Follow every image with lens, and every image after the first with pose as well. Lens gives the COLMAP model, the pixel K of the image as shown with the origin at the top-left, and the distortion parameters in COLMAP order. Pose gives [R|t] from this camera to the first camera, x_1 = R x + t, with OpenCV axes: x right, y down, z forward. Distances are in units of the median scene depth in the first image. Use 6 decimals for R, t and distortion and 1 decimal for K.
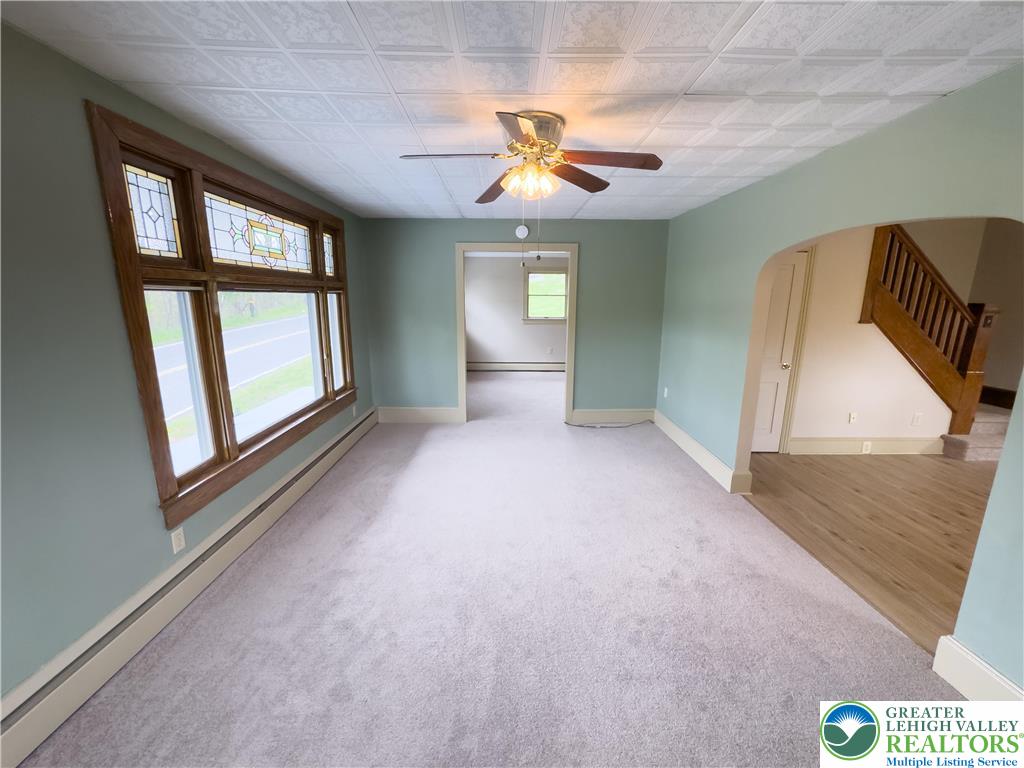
lens RADIAL K [[415.8, 0, 510.8], [0, 415.8, 386.9], [0, 0, 1]] dist [-0.010298, 0.001628]
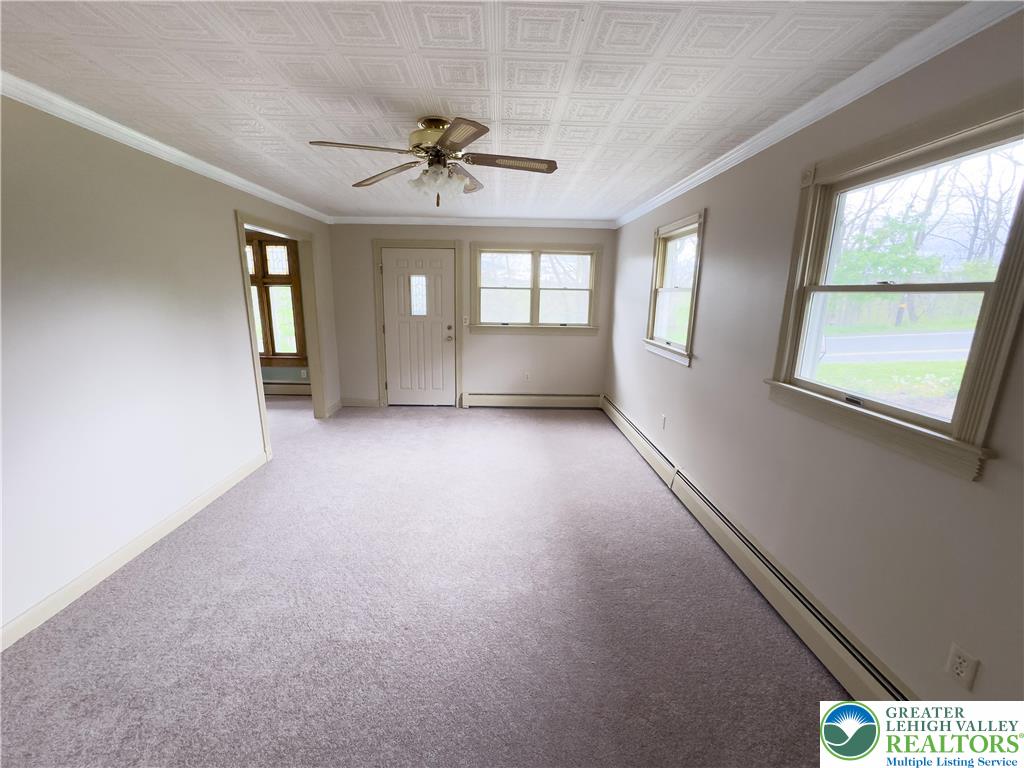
lens RADIAL K [[415.8, 0, 510.7], [0, 415.8, 384.7], [0, 0, 1]] dist [-0.010298, 0.001628]
pose [[0.014310, 0.213278, -0.976887, 1.057800], [-0.223399, 0.952972, 0.204784, -0.286315], [0.974622, 0.215305, 0.061283, 1.353341]]
